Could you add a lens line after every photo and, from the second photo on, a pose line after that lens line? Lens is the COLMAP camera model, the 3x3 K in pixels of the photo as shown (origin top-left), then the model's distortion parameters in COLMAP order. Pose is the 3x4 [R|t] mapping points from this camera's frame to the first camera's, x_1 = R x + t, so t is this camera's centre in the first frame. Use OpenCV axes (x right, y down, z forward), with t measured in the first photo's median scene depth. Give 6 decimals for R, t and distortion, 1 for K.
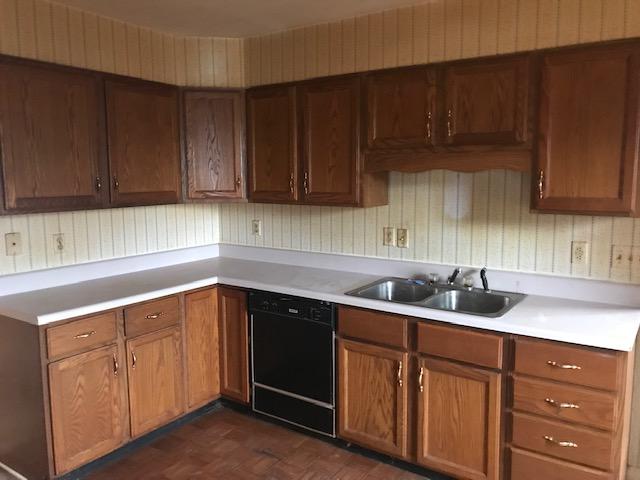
lens RADIAL K [[515.8, 0, 318.4], [0, 515.8, 235.9], [0, 0, 1]] dist [0.073790, -0.149012]
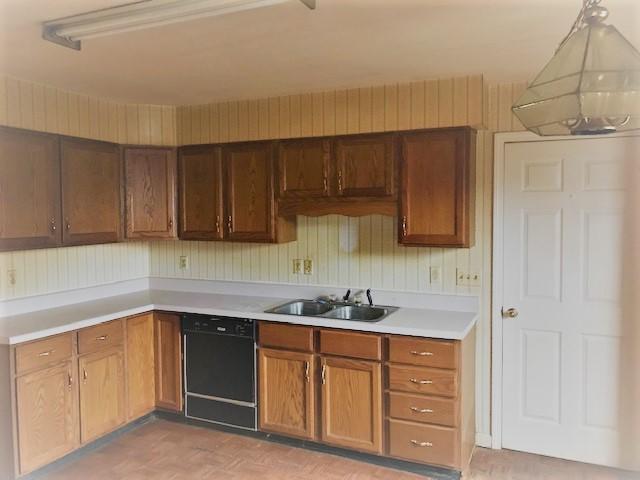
lens RADIAL K [[515.8, 0, 318.4], [0, 515.8, 235.9], [0, 0, 1]] dist [0.073790, -0.149012]
pose [[0.984680, -0.010571, 0.174053, -0.034466], [0.022737, 0.997422, -0.068055, 0.015094], [-0.172885, 0.070969, 0.982382, -0.268877]]
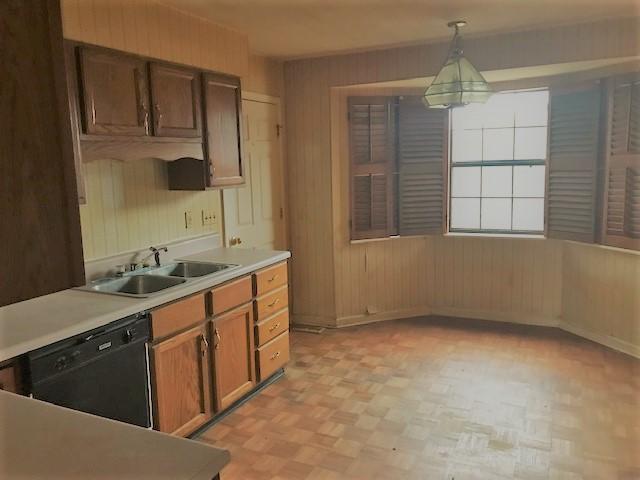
lens RADIAL K [[515.8, 0, 318.4], [0, 515.8, 235.9], [0, 0, 1]] dist [0.073790, -0.149012]
pose [[-0.153695, -0.135575, 0.978773, -0.835152], [0.148470, 0.976129, 0.158523, -0.086066], [-0.976900, 0.169683, -0.129897, 0.790265]]
